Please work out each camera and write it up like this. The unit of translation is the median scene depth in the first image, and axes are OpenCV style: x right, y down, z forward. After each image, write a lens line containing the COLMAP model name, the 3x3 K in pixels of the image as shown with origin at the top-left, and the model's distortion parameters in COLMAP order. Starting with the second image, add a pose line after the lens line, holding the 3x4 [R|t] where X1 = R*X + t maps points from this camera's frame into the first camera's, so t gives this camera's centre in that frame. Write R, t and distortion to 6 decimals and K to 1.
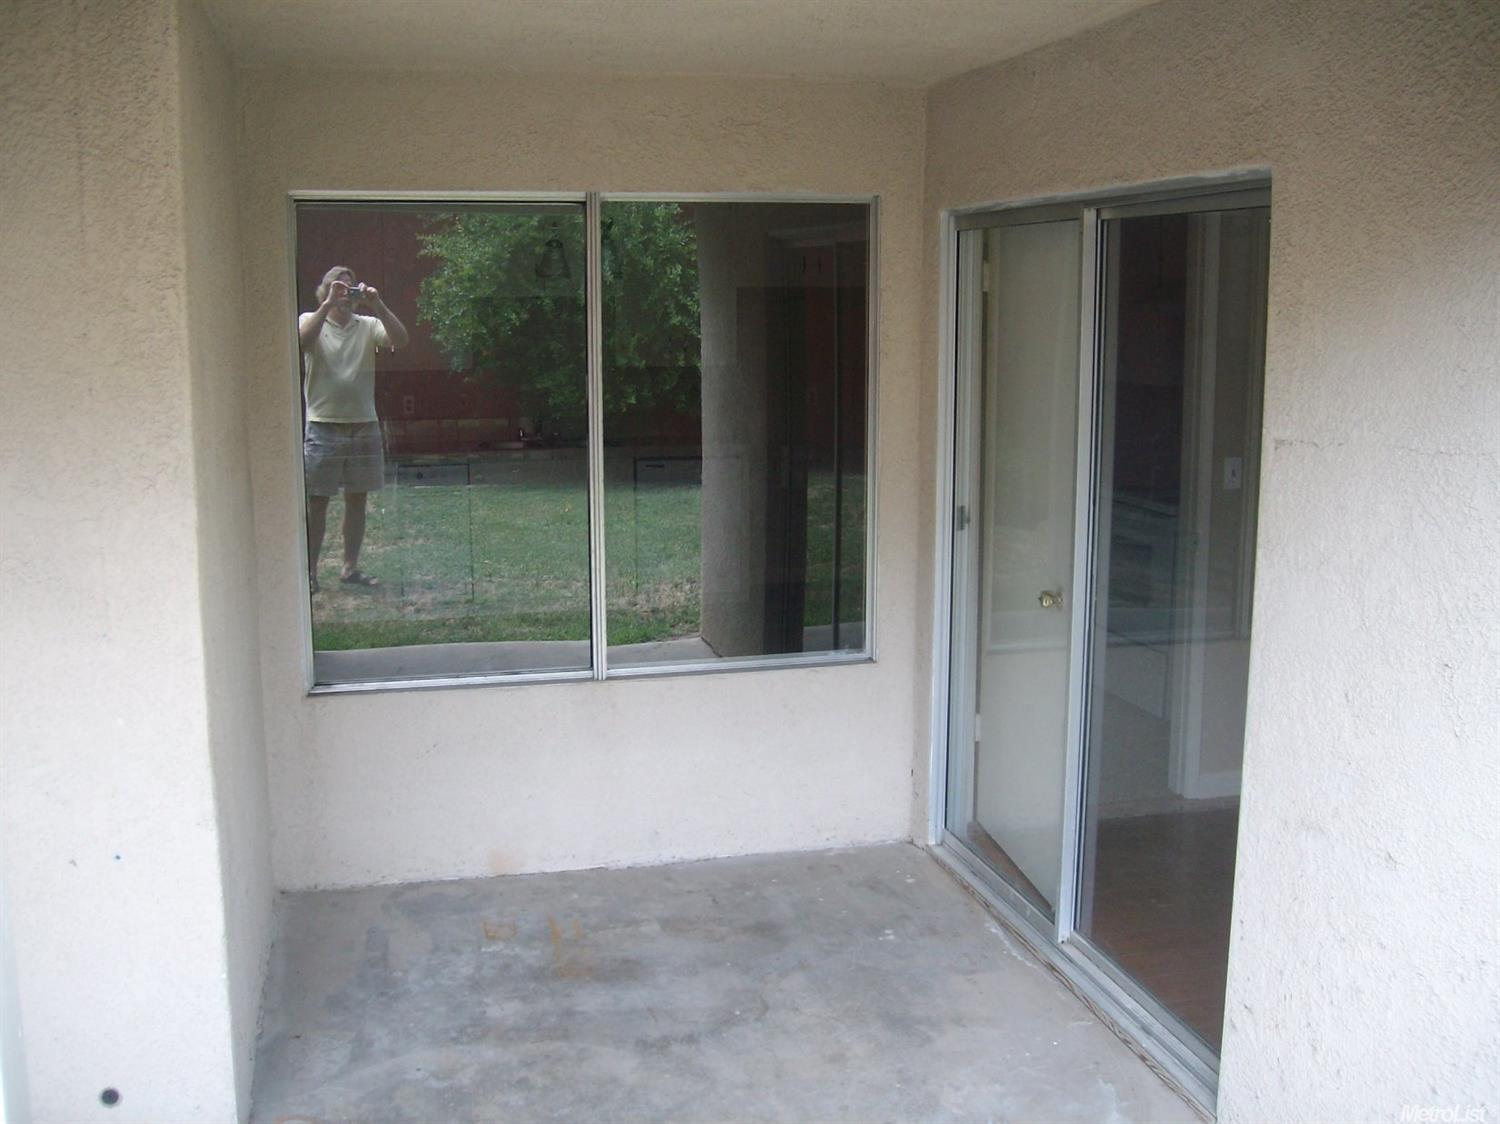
lens RADIAL K [[1550.4, 0, 748.0], [0, 1550.4, 559.7], [0, 0, 1]] dist [-0.088181, 0.000000]
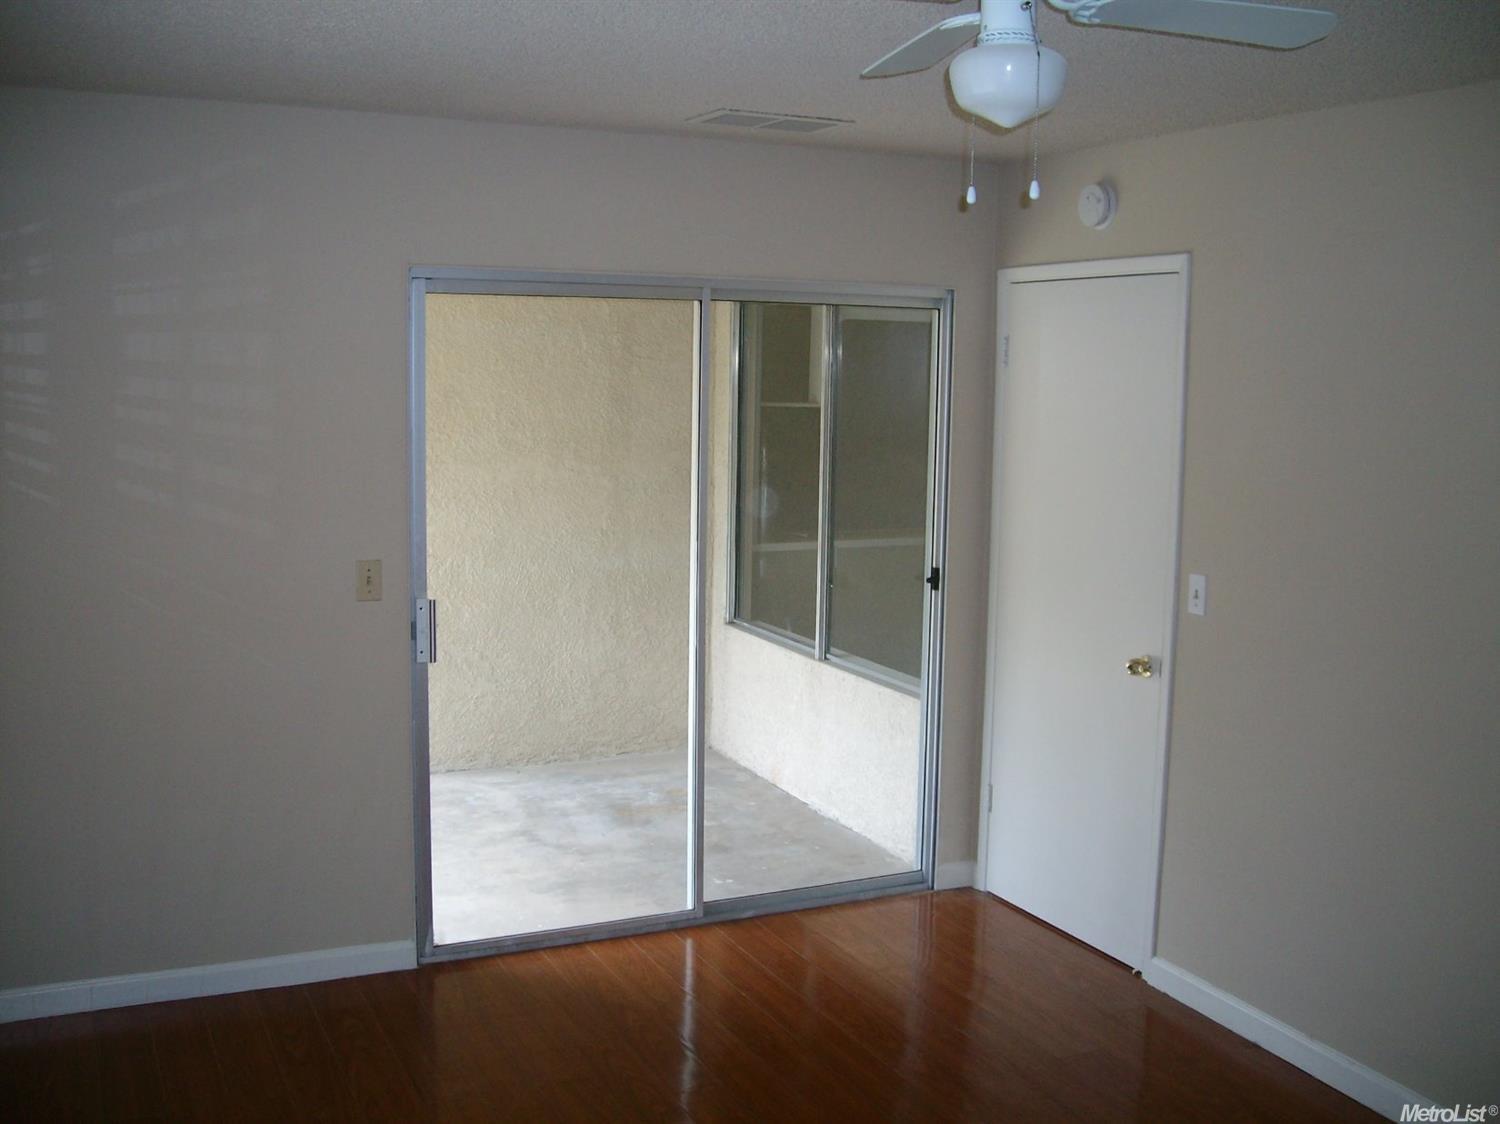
lens RADIAL K [[1550.4, 0, 748.6], [0, 1550.4, 560.6], [0, 0, 1]] dist [-0.088181, 0.000000]
pose [[0.182301, 0.127475, -0.974944, 1.406355], [-0.184153, 0.978441, 0.093498, -0.141115], [0.965844, 0.162494, 0.201845, 0.806533]]
